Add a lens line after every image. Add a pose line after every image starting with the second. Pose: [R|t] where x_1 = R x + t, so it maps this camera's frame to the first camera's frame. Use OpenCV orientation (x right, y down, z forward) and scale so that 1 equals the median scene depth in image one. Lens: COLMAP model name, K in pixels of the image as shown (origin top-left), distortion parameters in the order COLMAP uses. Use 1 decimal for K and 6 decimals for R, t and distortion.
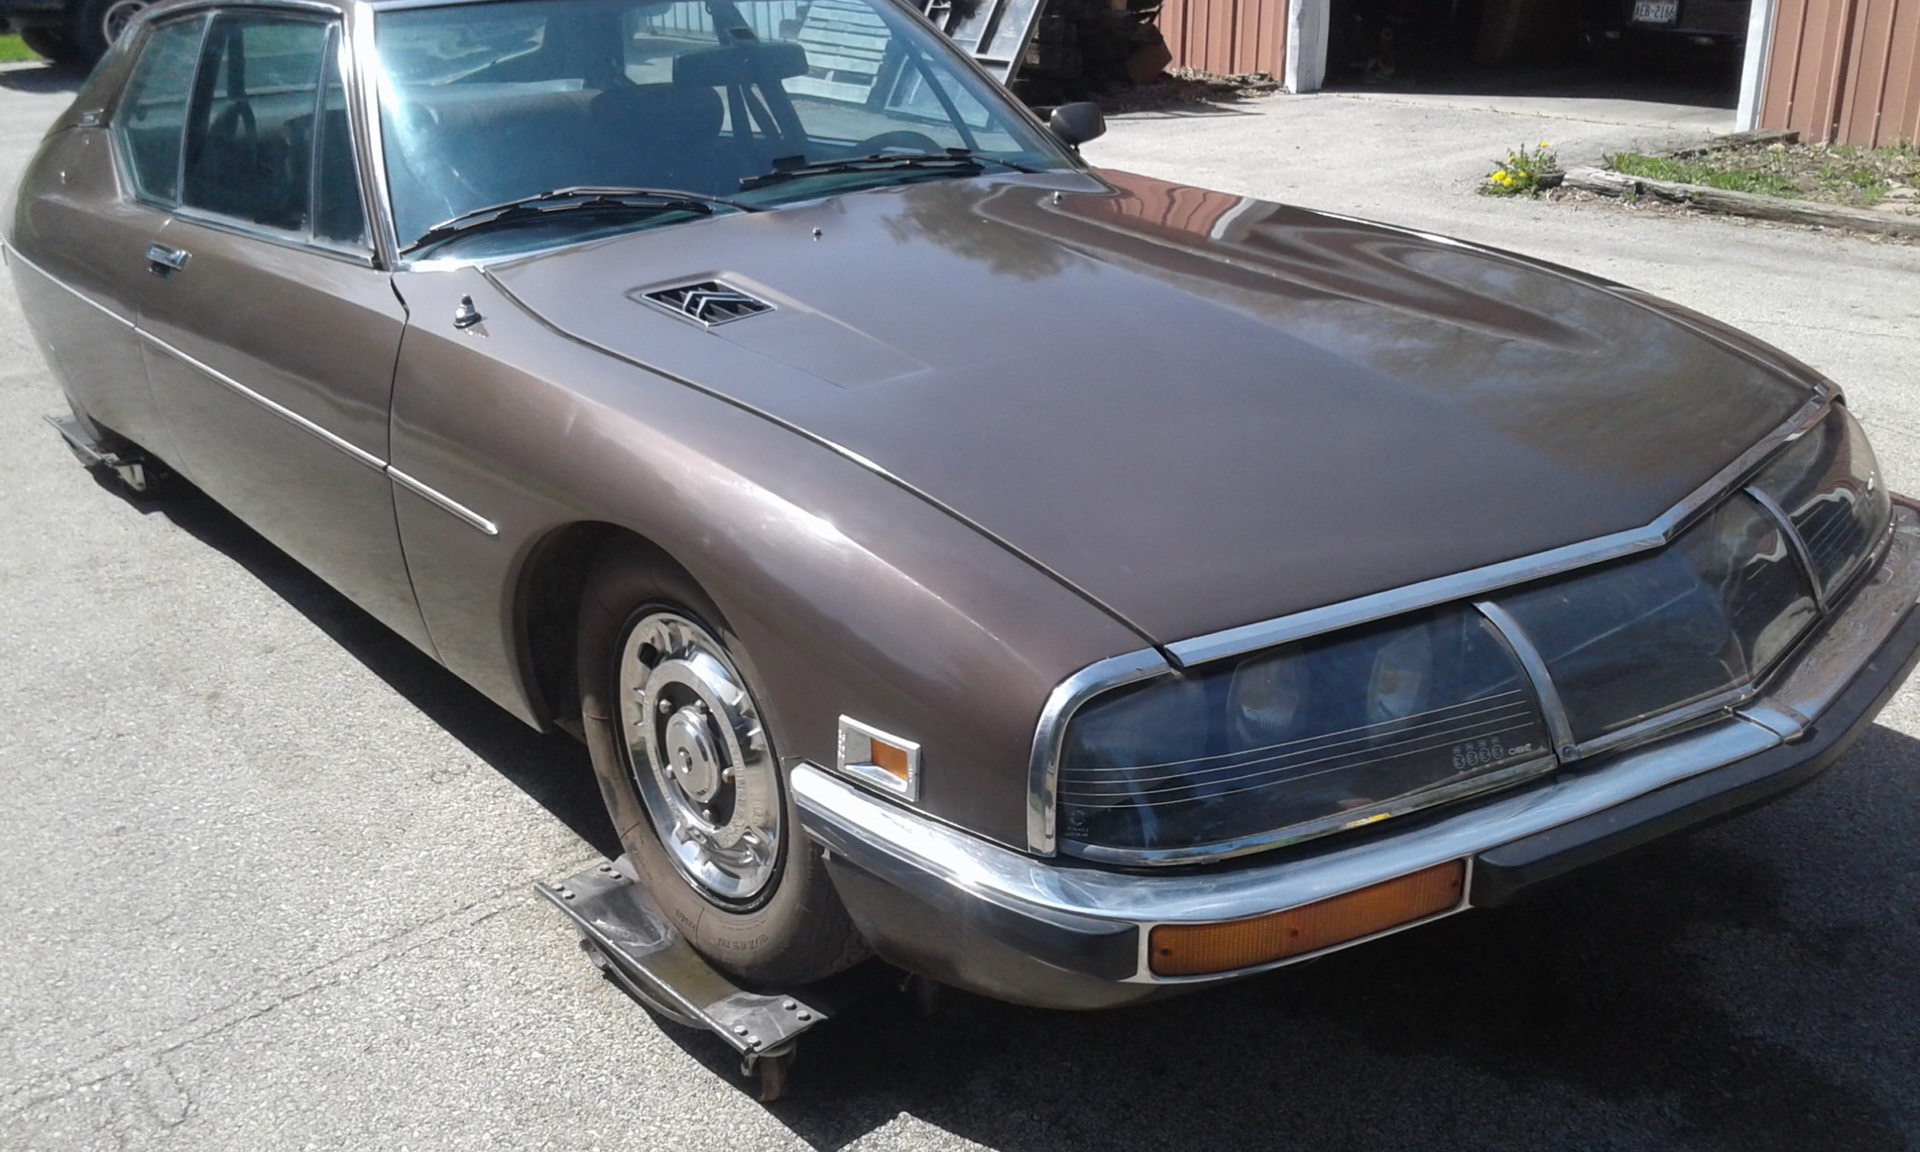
lens RADIAL K [[1791.0, 0, 967.9], [0, 1791.0, 557.8], [0, 0, 1]] dist [0.031098, 0.000000]
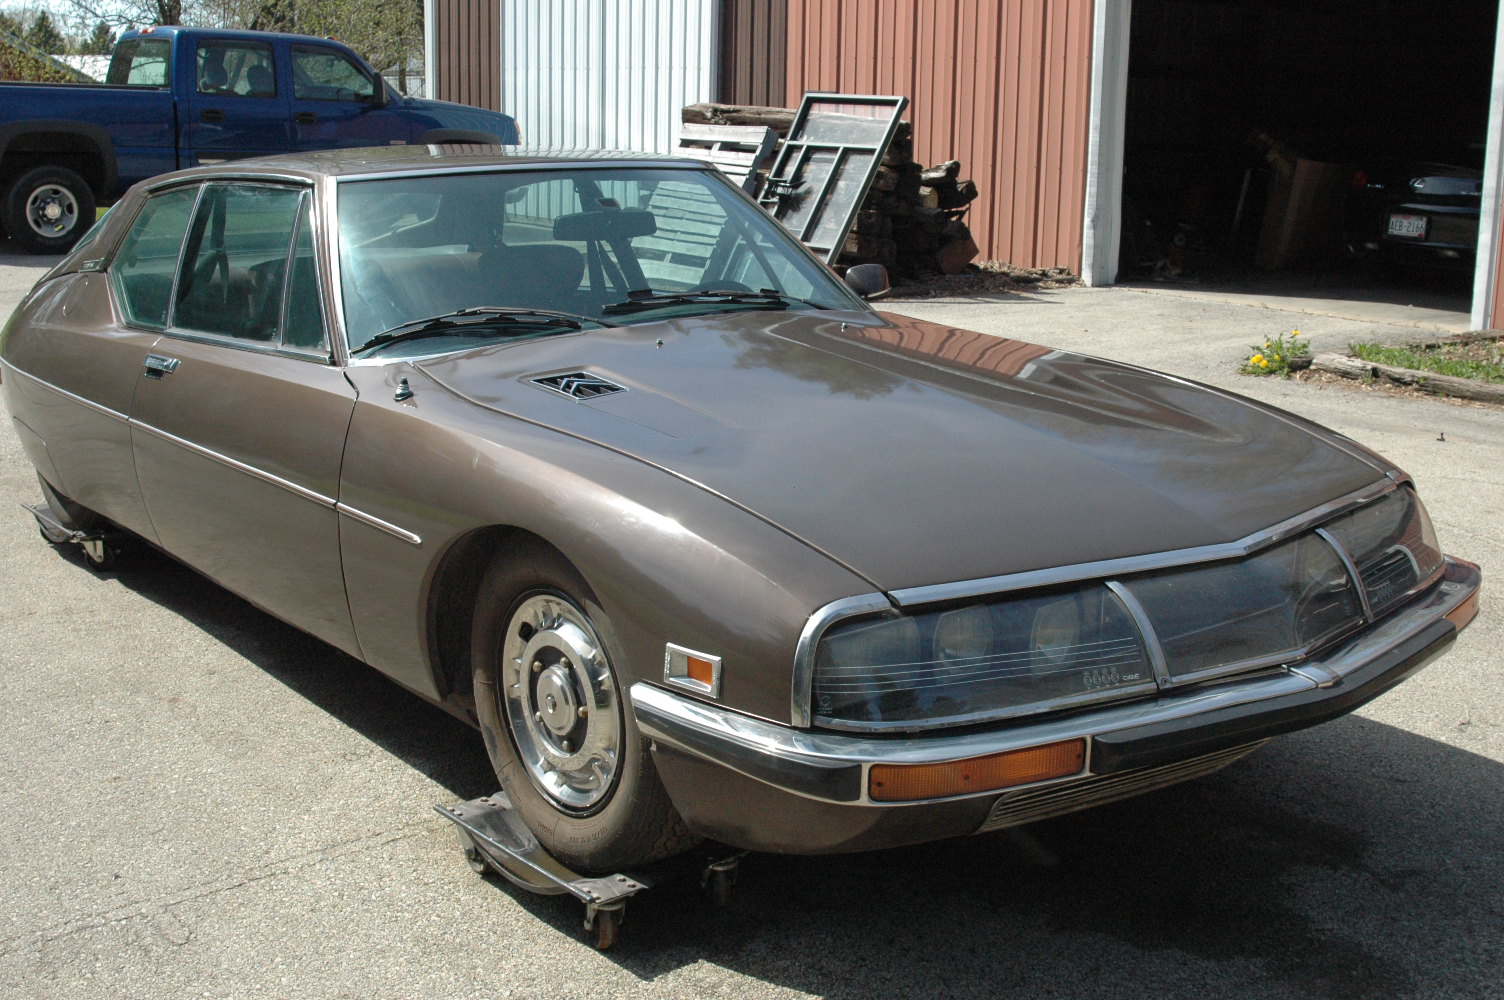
lens RADIAL K [[1824.2, 0, 746.3], [0, 1824.2, 515.0], [0, 0, 1]] dist [-0.105577, 0.000000]
pose [[0.999230, 0.029155, -0.026253, 0.020481], [-0.032345, 0.990903, -0.130633, 0.124981], [0.022205, 0.131382, 0.991083, -0.340124]]
